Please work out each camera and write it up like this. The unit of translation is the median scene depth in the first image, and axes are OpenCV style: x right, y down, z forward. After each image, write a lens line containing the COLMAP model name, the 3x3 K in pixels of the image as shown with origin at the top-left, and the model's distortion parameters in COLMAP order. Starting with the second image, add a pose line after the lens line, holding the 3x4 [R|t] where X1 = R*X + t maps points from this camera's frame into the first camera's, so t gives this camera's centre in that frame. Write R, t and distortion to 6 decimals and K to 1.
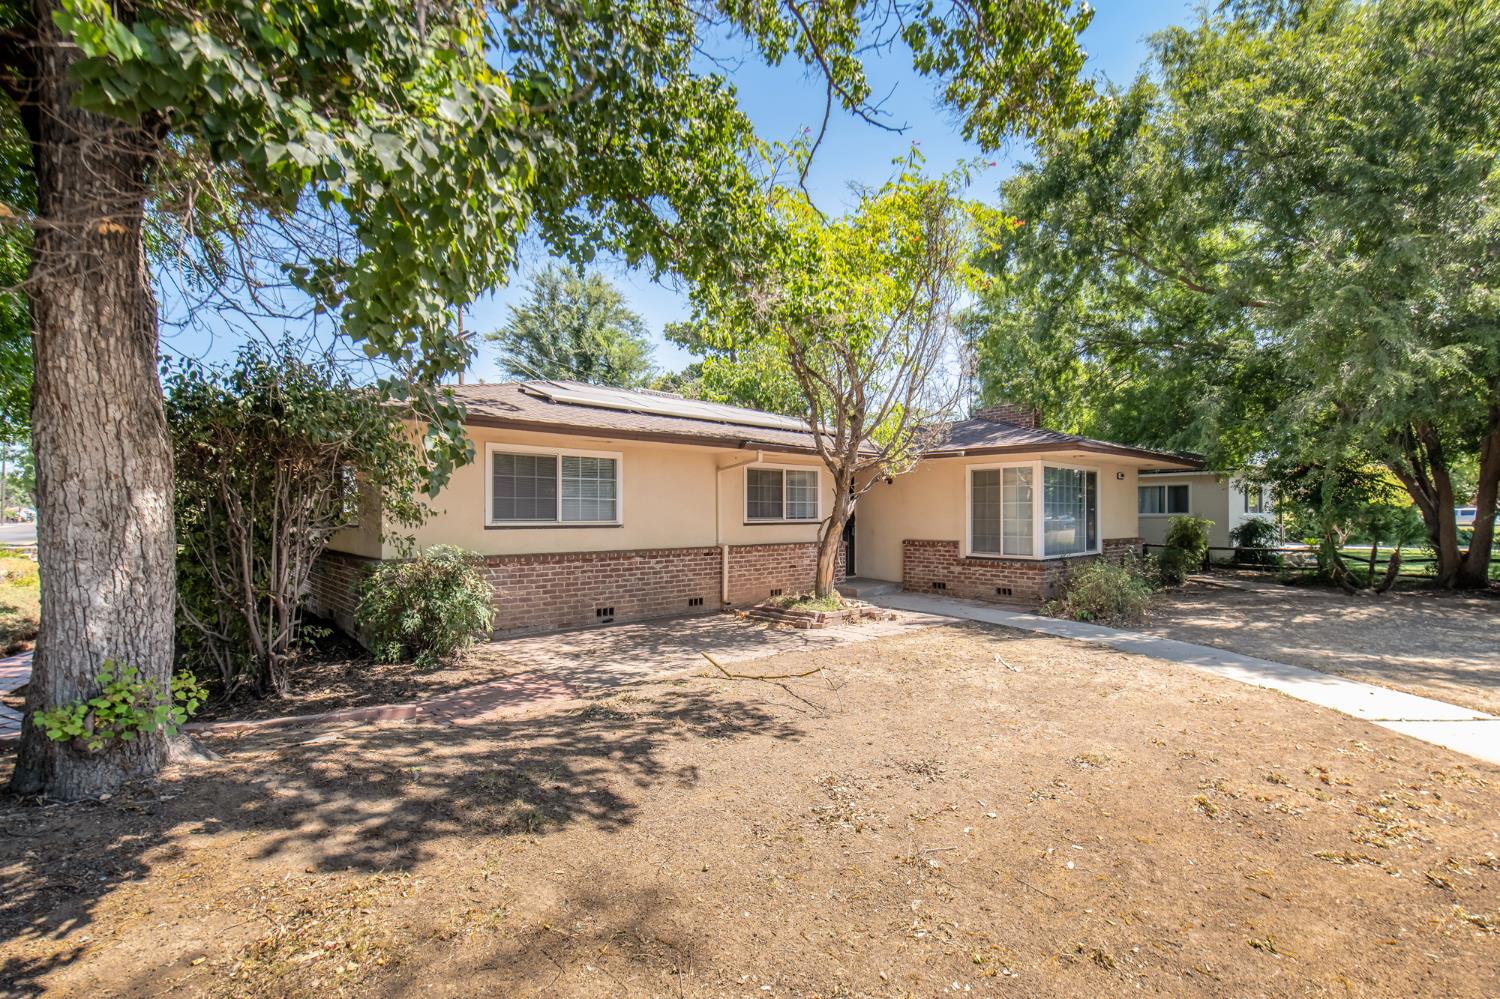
lens RADIAL K [[654.4, 0, 742.0], [0, 654.4, 508.9], [0, 0, 1]] dist [0.013588, 0.000024]
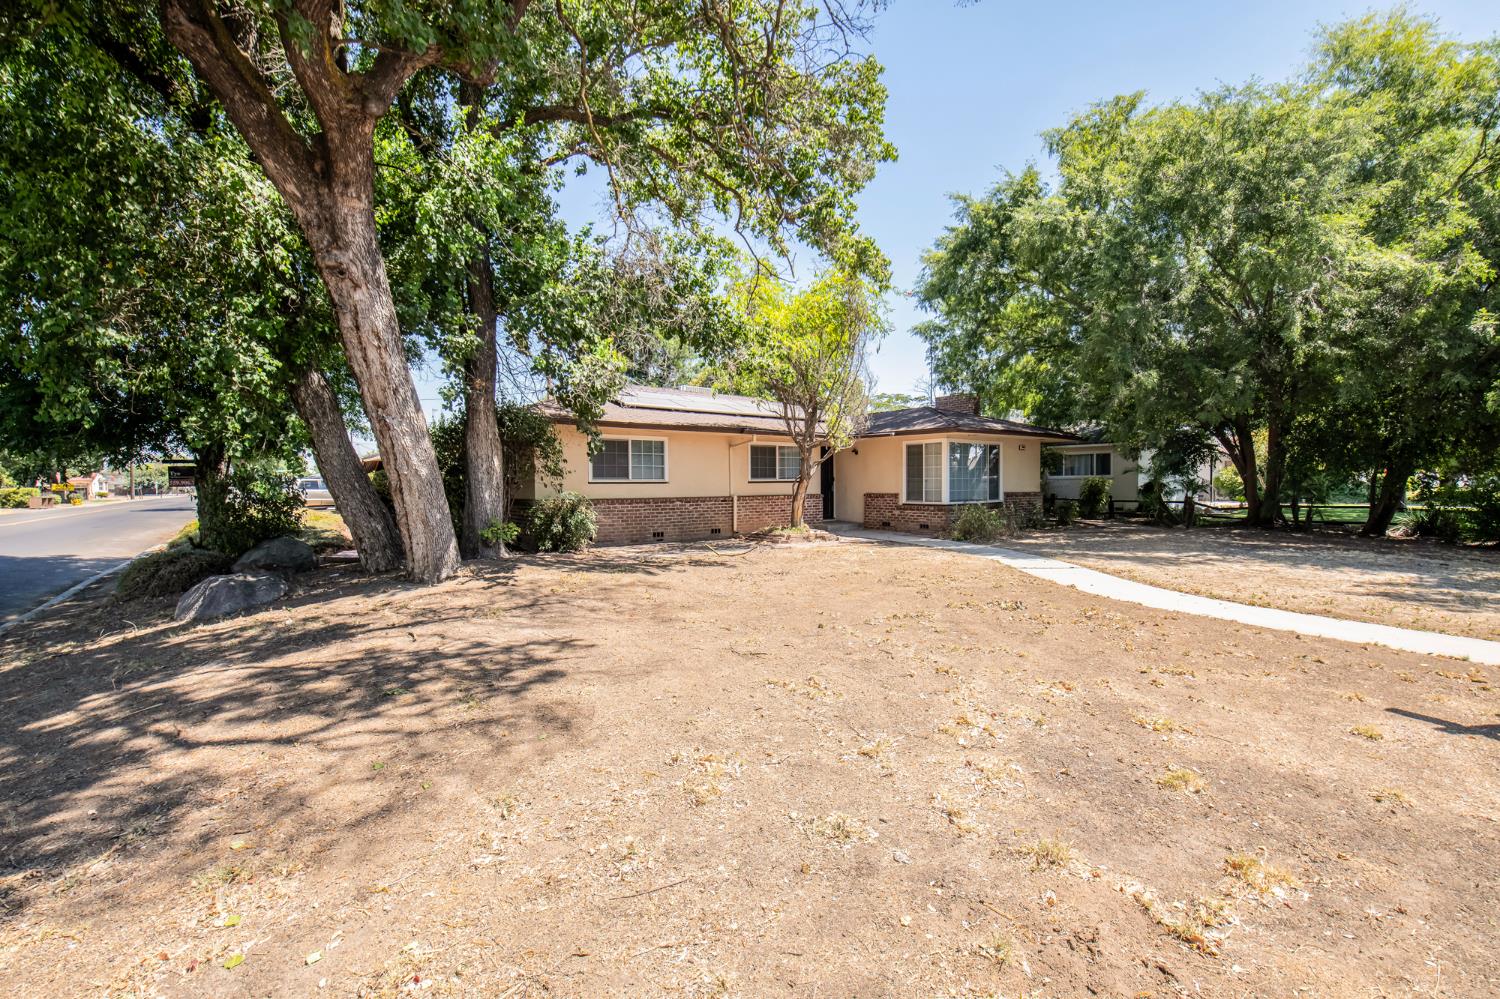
lens RADIAL K [[615.8, 0, 754.5], [0, 615.8, 494.8], [0, 0, 1]] dist [0.000662, -0.000852]
pose [[0.997766, -0.004055, -0.066678, 0.116050], [0.005940, 0.999587, 0.028101, 0.013223], [0.066536, -0.028434, 0.997379, -0.447414]]
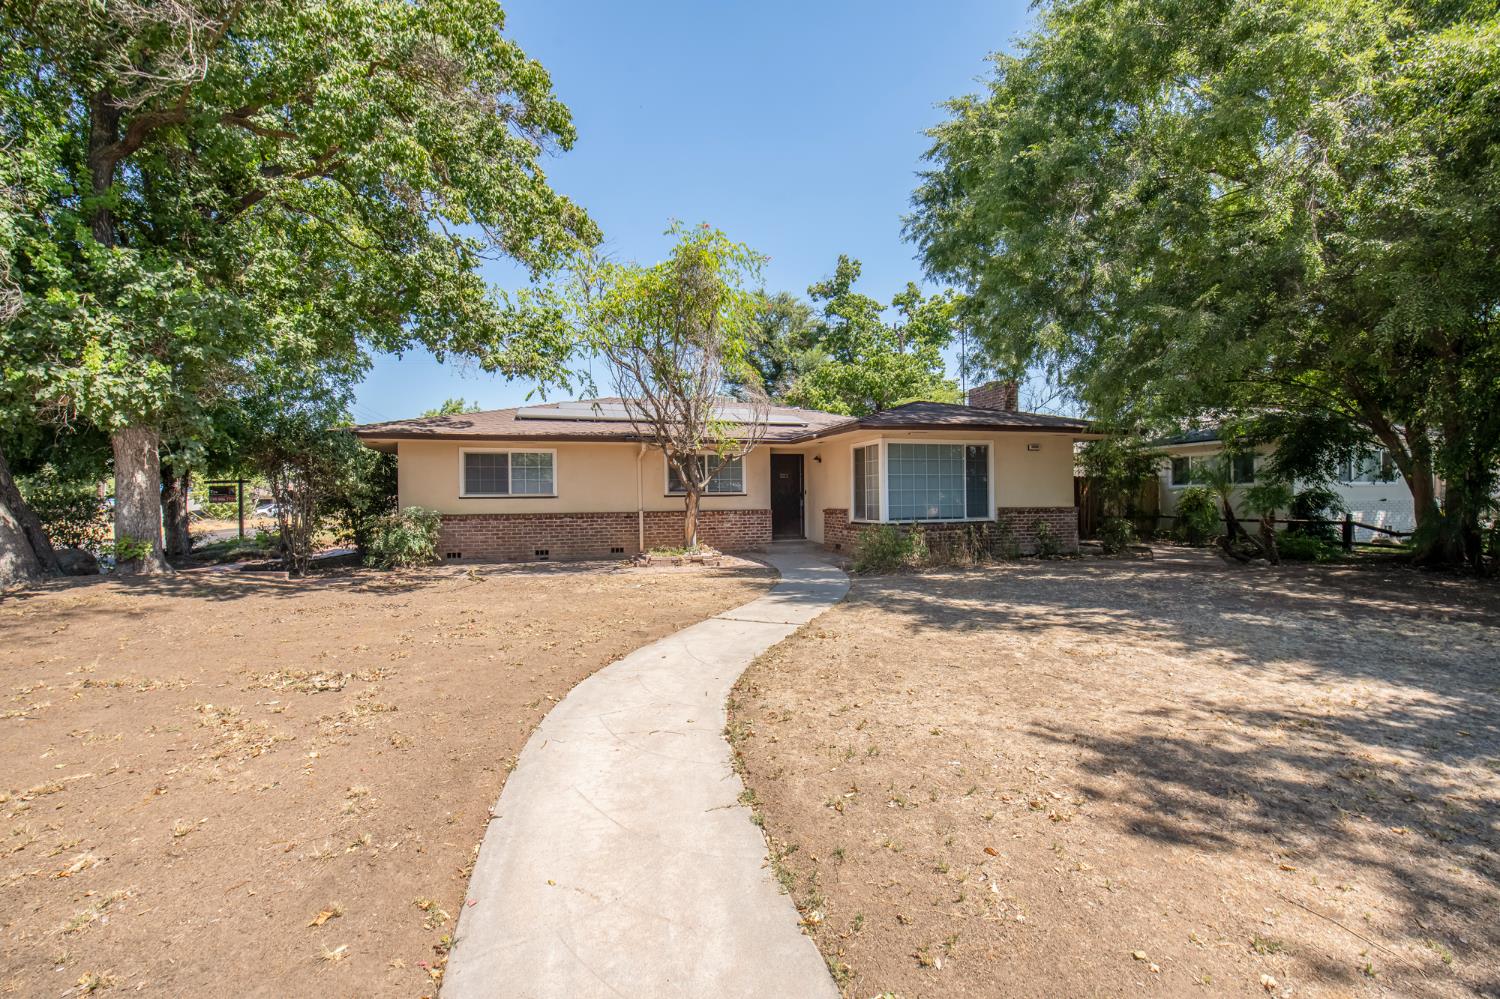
lens RADIAL K [[615.8, 0, 753.0], [0, 615.8, 495.3], [0, 0, 1]] dist [0.000662, -0.000852]
pose [[0.909593, -0.011347, -0.415346, 0.727463], [0.014228, 0.999891, 0.003844, 0.019977], [0.415257, -0.009406, 0.909656, -0.096781]]
